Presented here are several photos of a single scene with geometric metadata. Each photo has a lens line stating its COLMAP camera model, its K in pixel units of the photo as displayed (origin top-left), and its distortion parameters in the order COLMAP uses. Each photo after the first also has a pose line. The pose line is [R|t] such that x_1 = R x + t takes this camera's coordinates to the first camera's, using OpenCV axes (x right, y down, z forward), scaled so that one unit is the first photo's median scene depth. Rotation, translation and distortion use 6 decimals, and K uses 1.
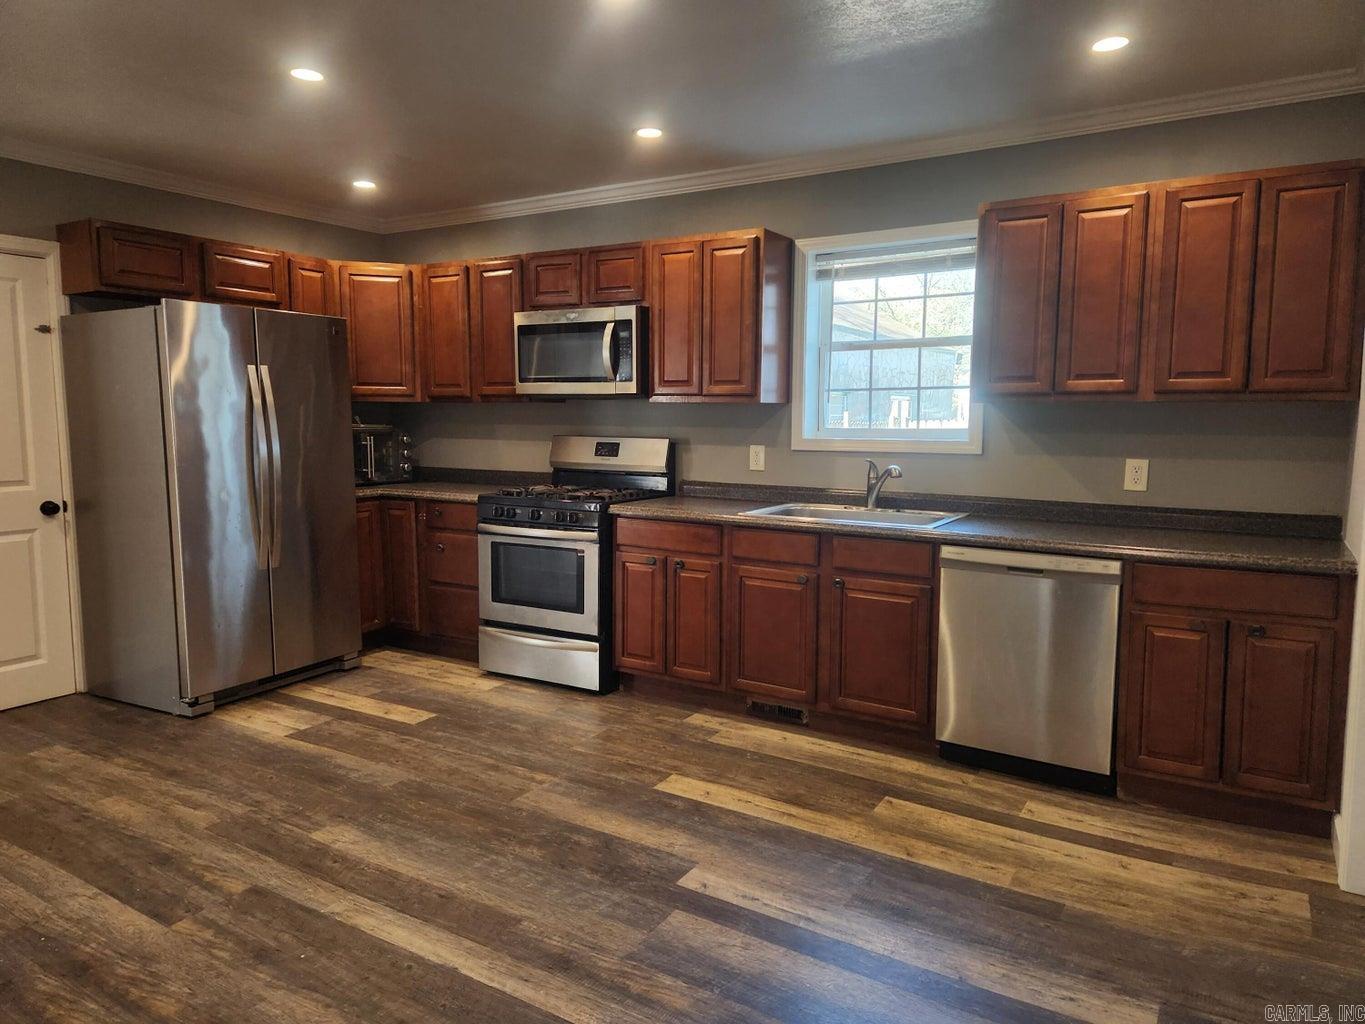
lens RADIAL K [[909.1, 0, 684.4], [0, 909.1, 511.0], [0, 0, 1]] dist [0.003936, 0.001100]
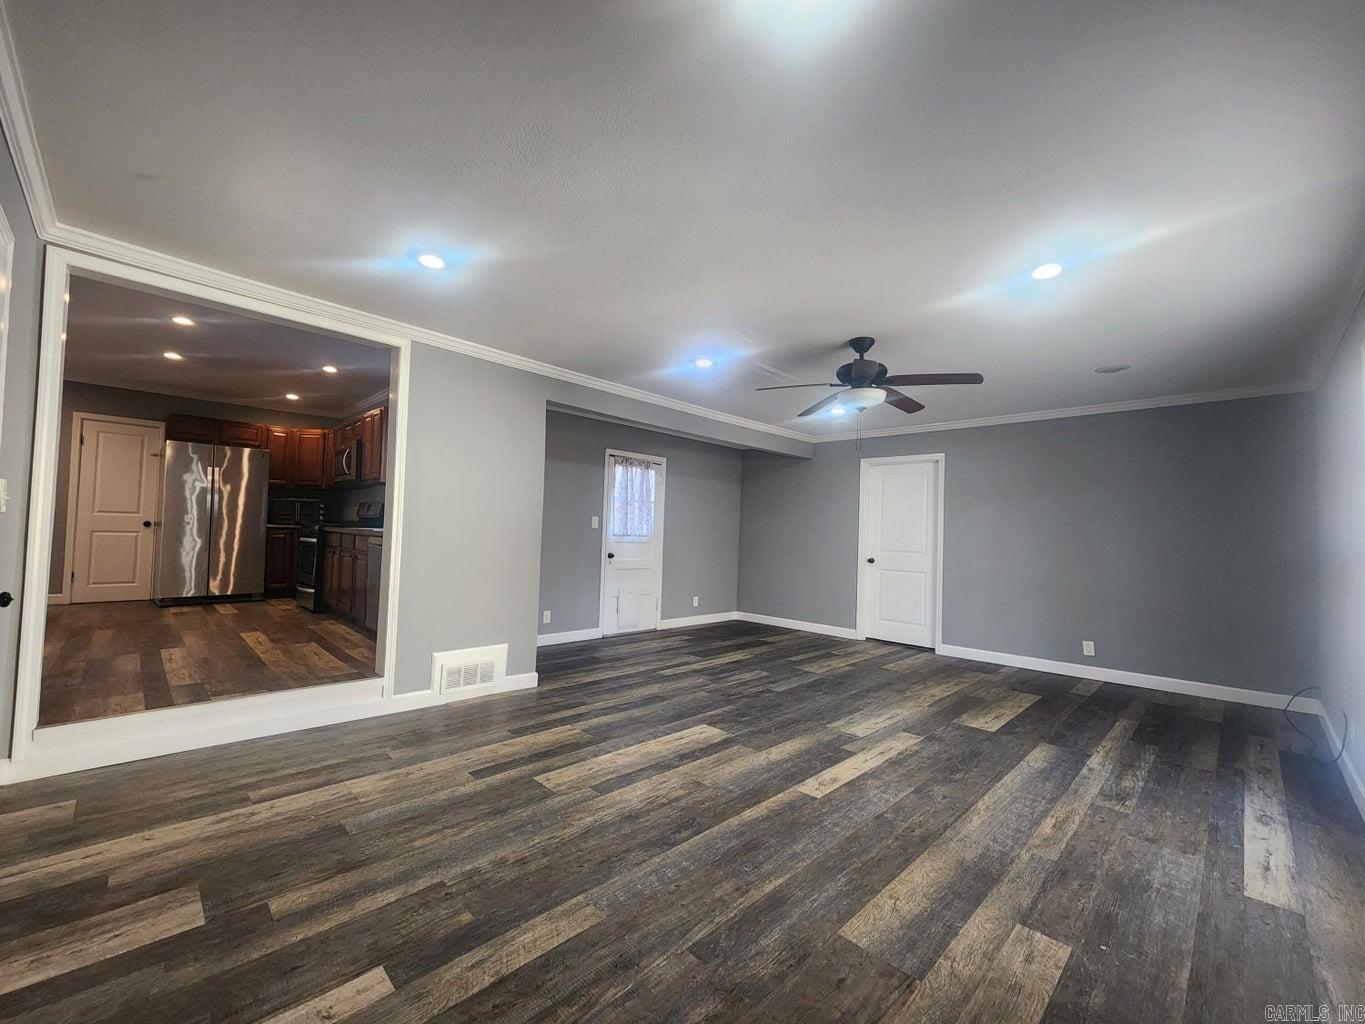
lens RADIAL K [[556.4, 0, 679.7], [0, 556.4, 514.7], [0, 0, 1]] dist [-0.000971, -0.000046]
pose [[0.967082, 0.015384, -0.254000, 1.123256], [-0.051810, 0.989167, -0.137350, 0.107361], [0.249136, 0.145988, 0.957402, -0.112747]]
